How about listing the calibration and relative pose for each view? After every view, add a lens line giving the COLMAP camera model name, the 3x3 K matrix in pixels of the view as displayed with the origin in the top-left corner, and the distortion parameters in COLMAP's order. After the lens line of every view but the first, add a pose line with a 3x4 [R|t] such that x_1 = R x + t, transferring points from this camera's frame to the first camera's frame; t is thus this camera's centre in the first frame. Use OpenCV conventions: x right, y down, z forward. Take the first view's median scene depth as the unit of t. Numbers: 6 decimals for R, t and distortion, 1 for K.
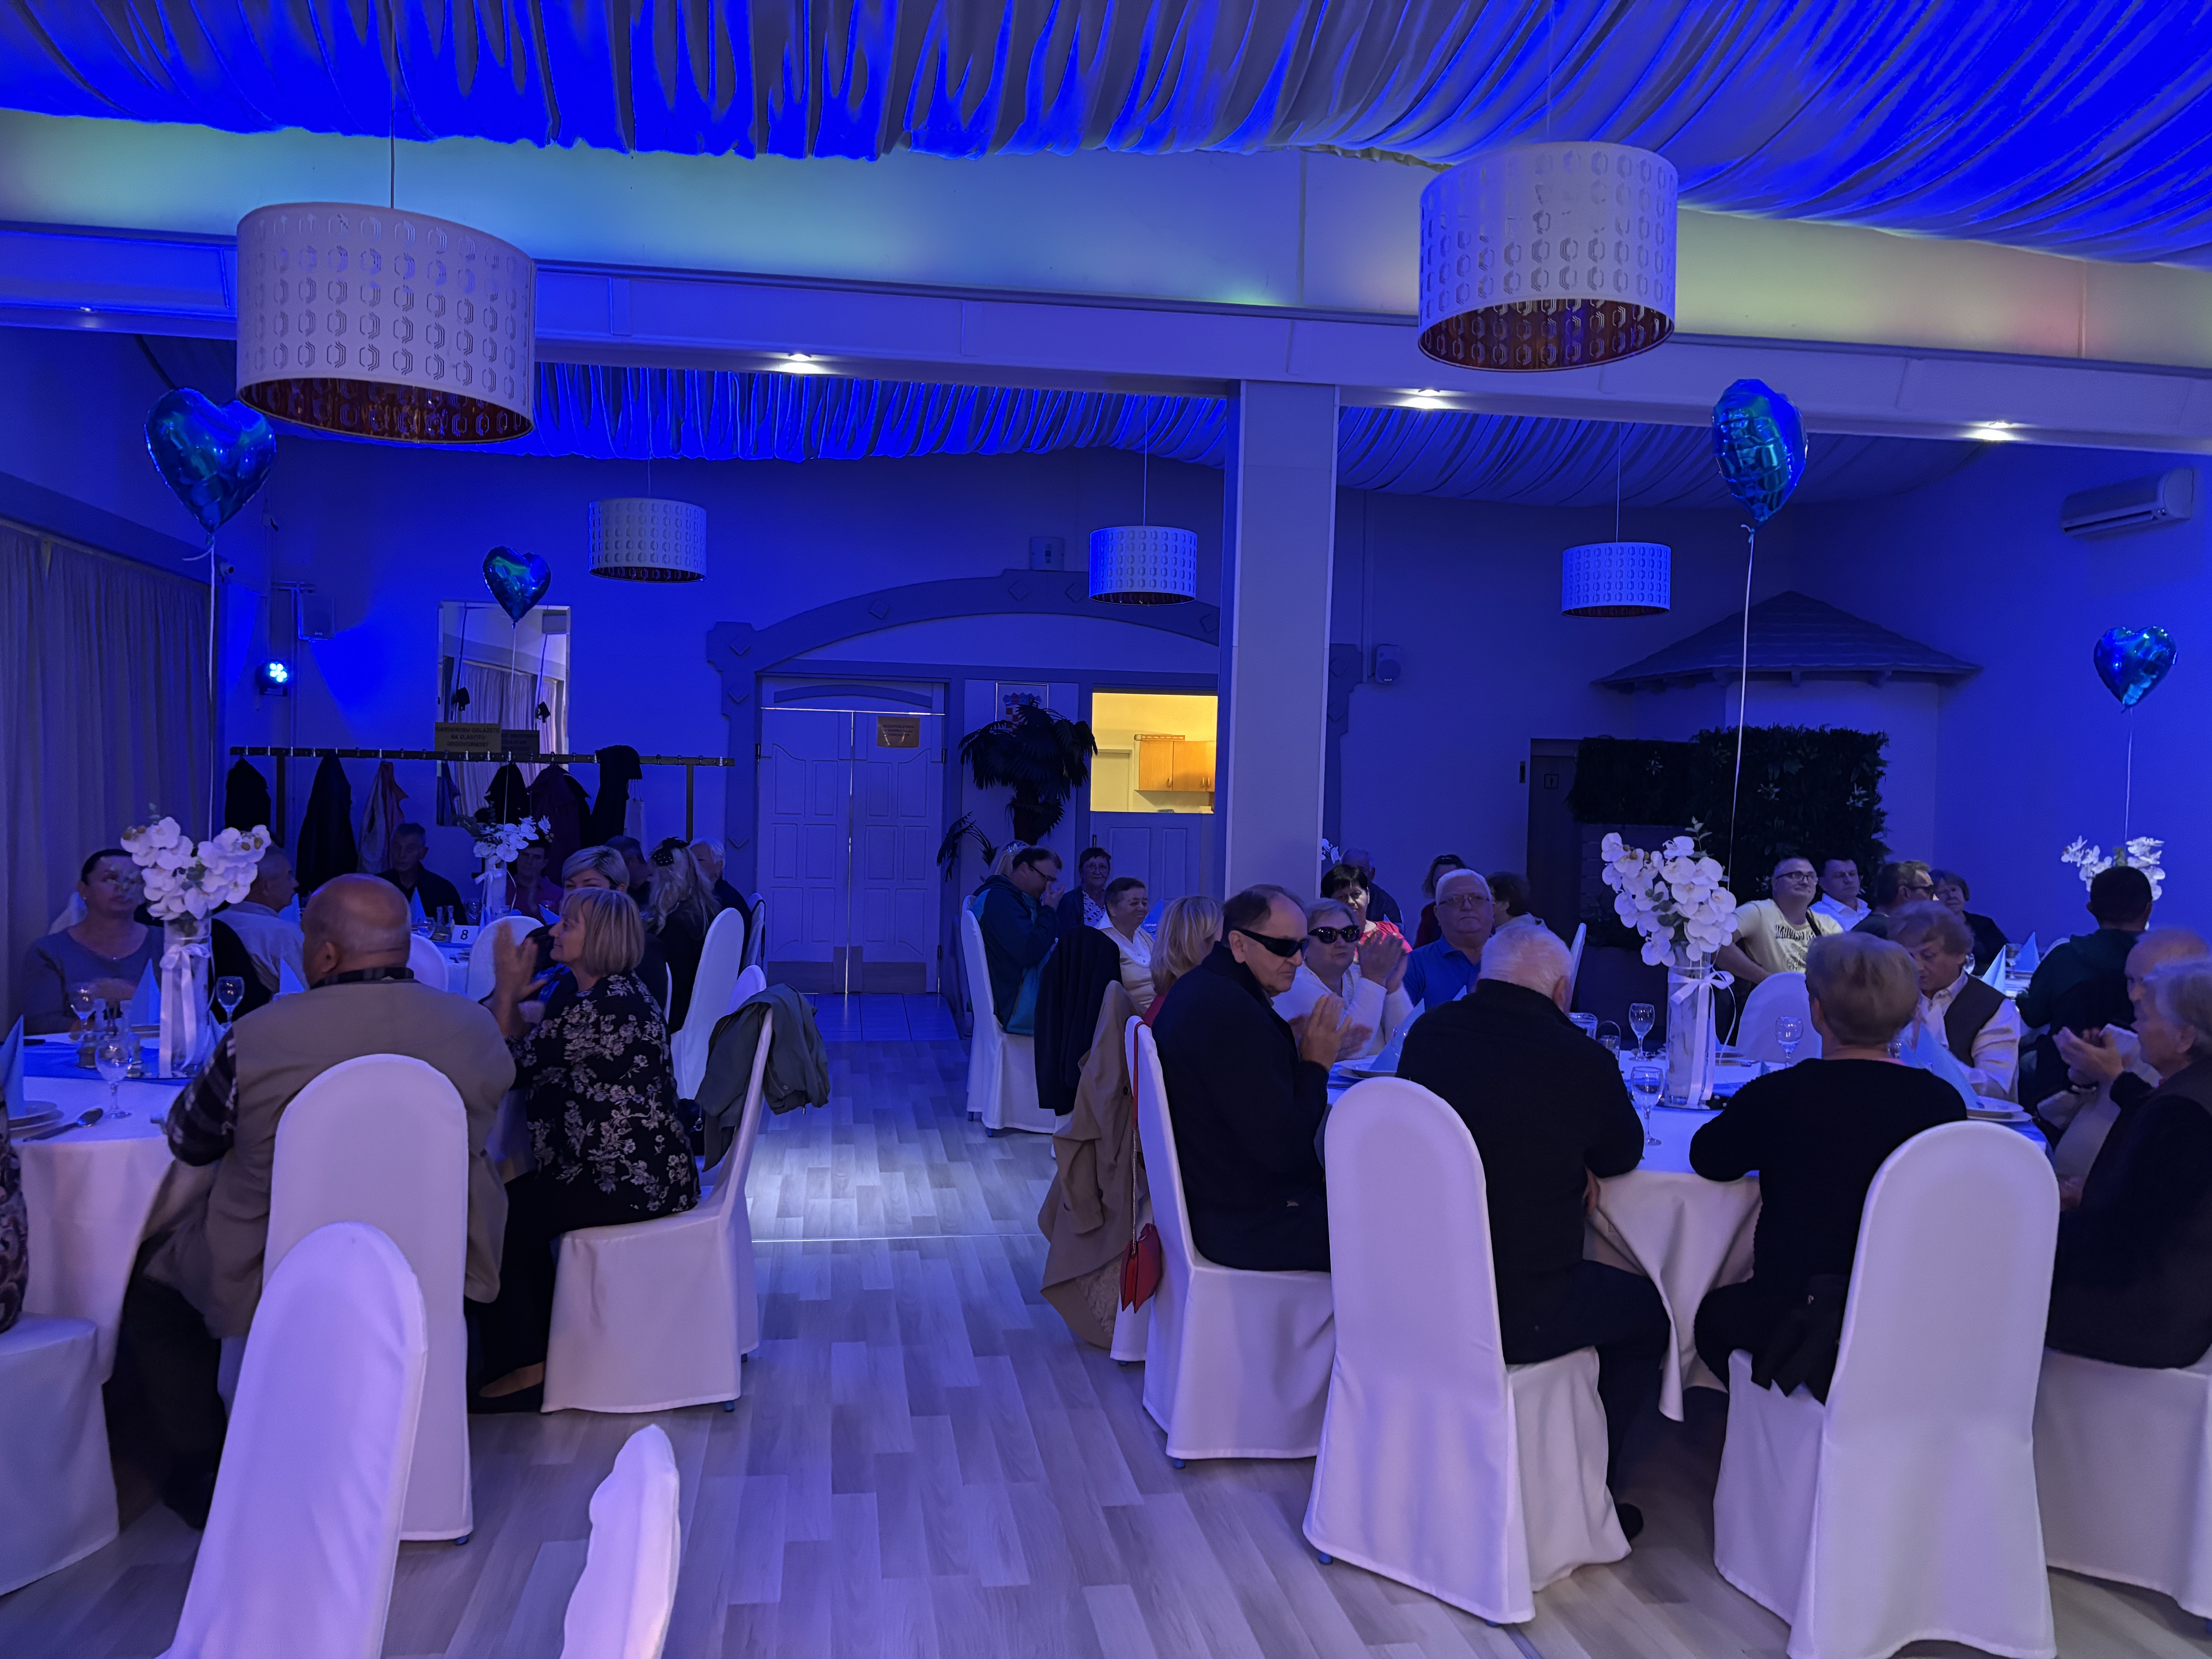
lens RADIAL K [[1657.7, 0, 1088.3], [0, 1657.7, 834.8], [0, 0, 1]] dist [0.047984, -0.046593]
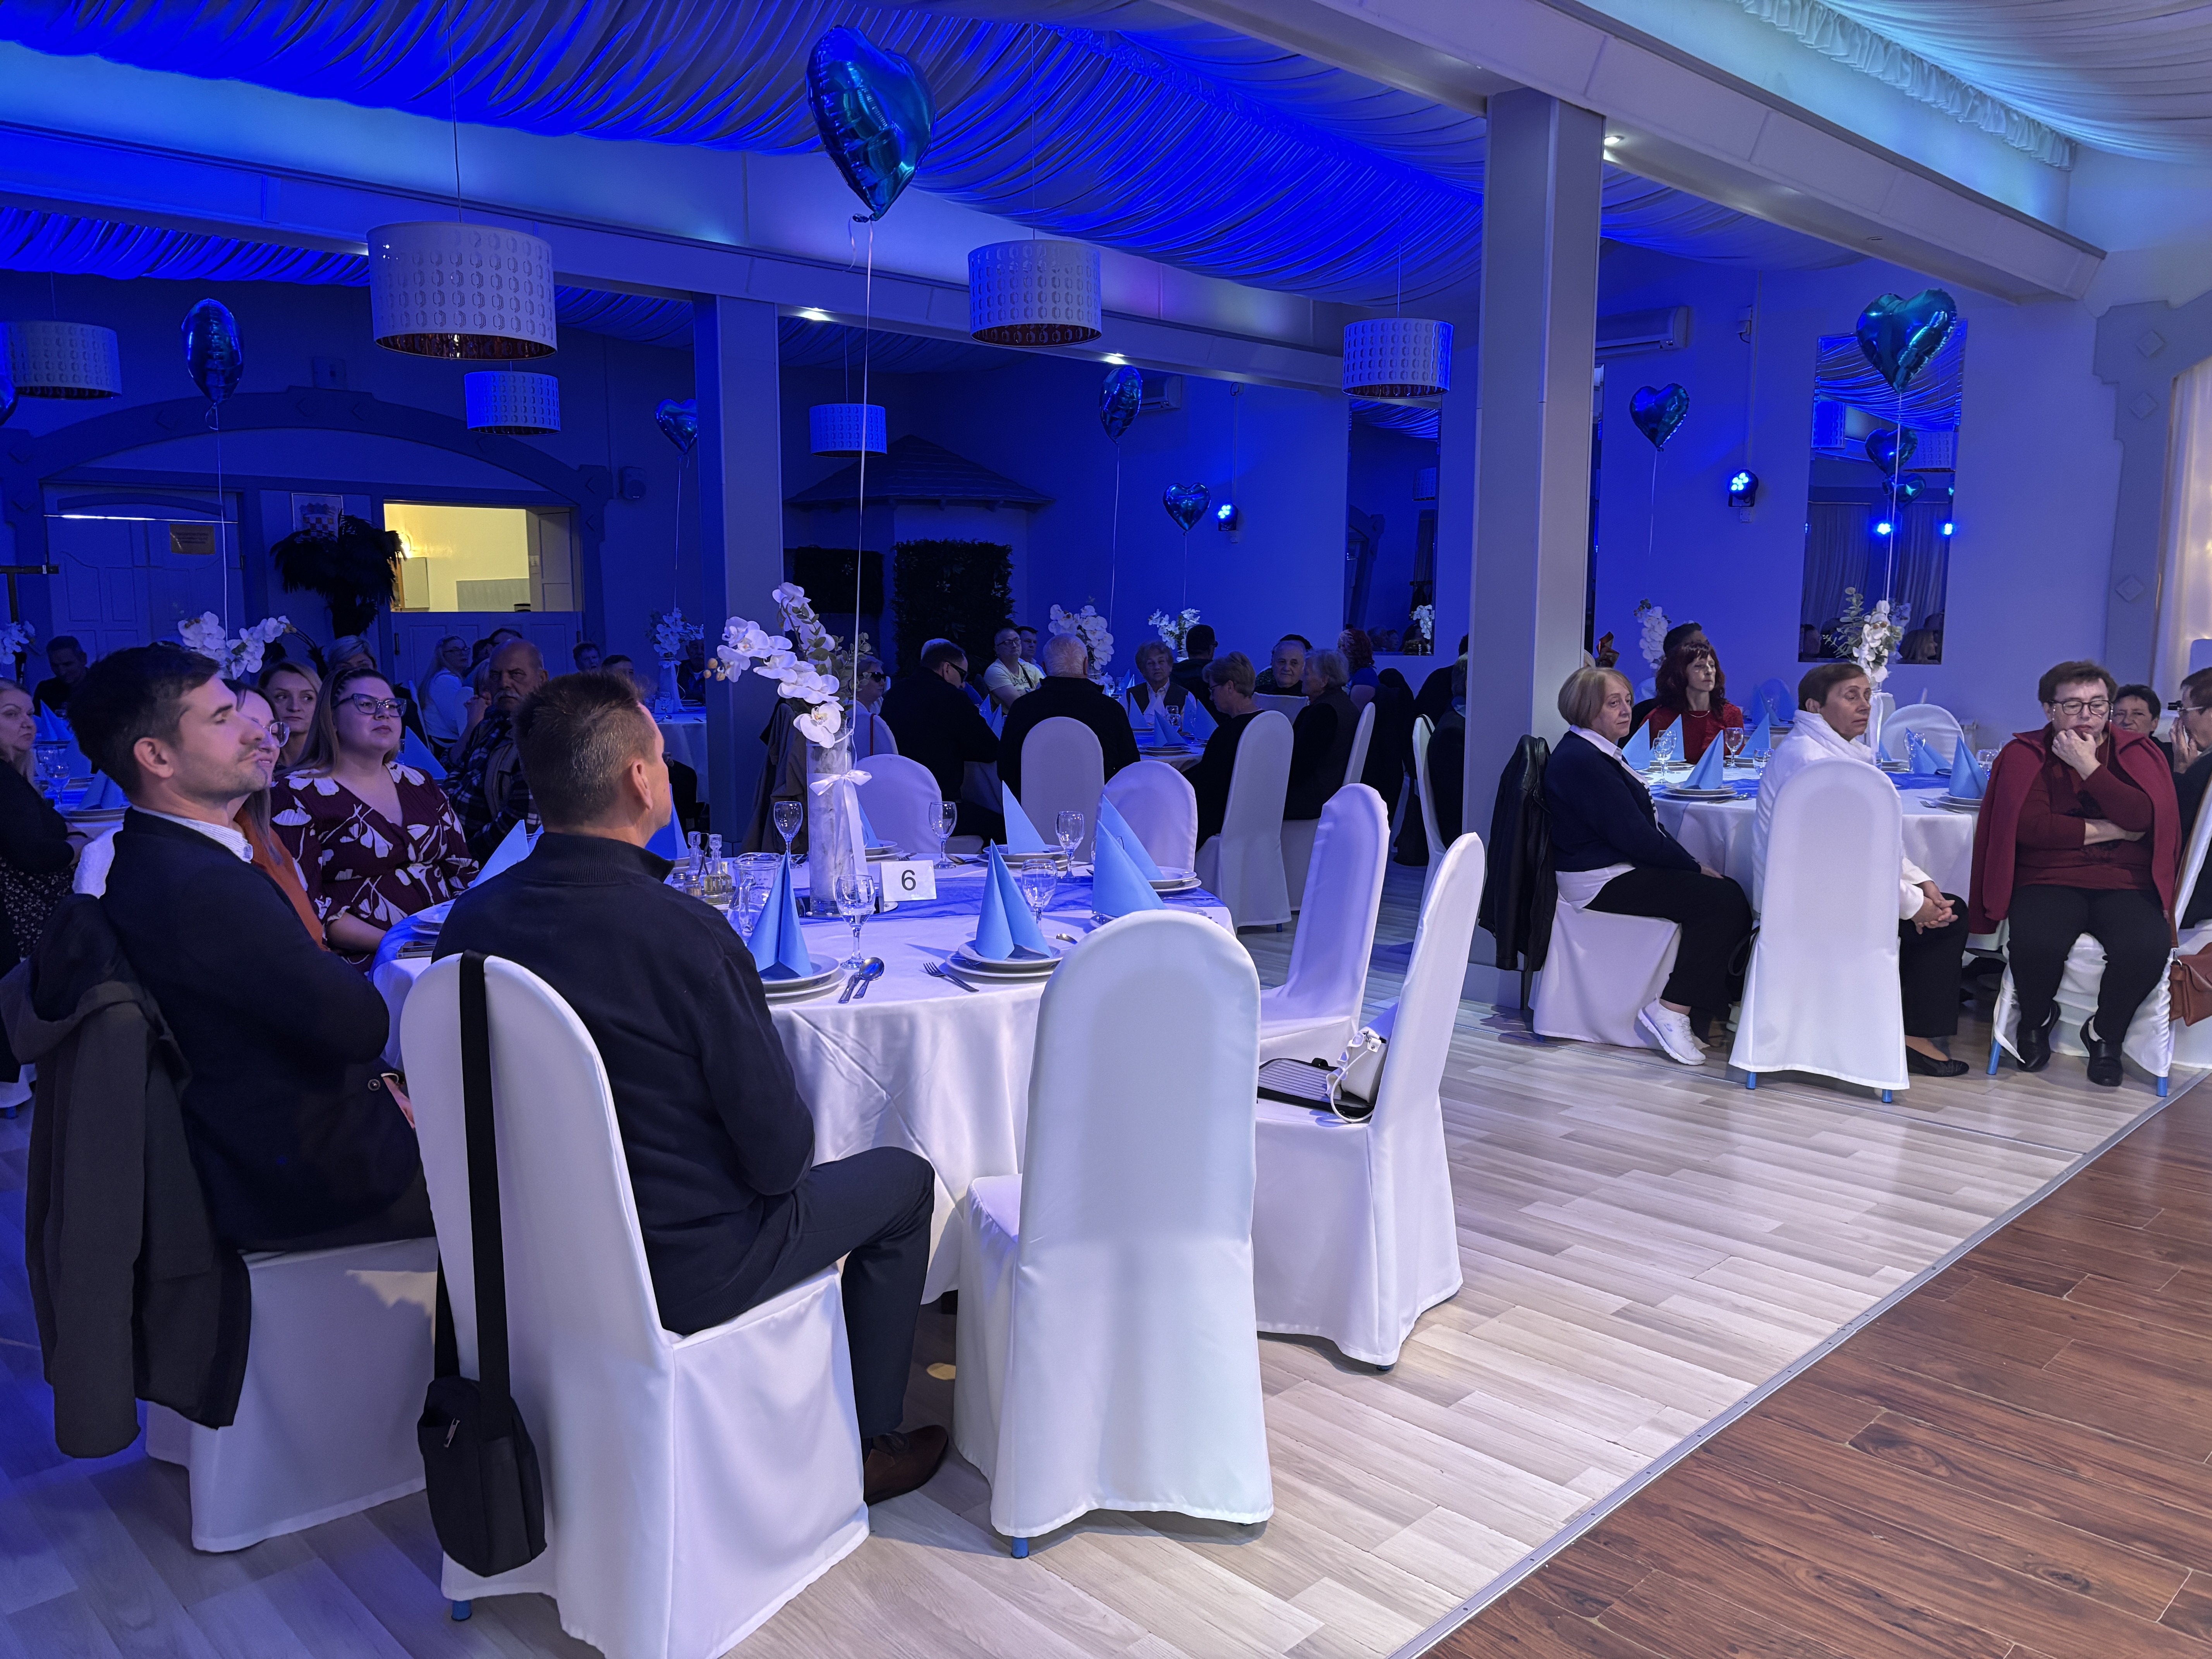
lens RADIAL K [[1657.7, 0, 1118.7], [0, 1657.7, 836.5], [0, 0, 1]] dist [0.047984, -0.046593]
pose [[0.808839, -0.101986, 0.579119, -0.329084], [0.033272, 0.991205, 0.128086, 0.009360], [-0.587088, -0.084333, 0.805118, -0.254560]]
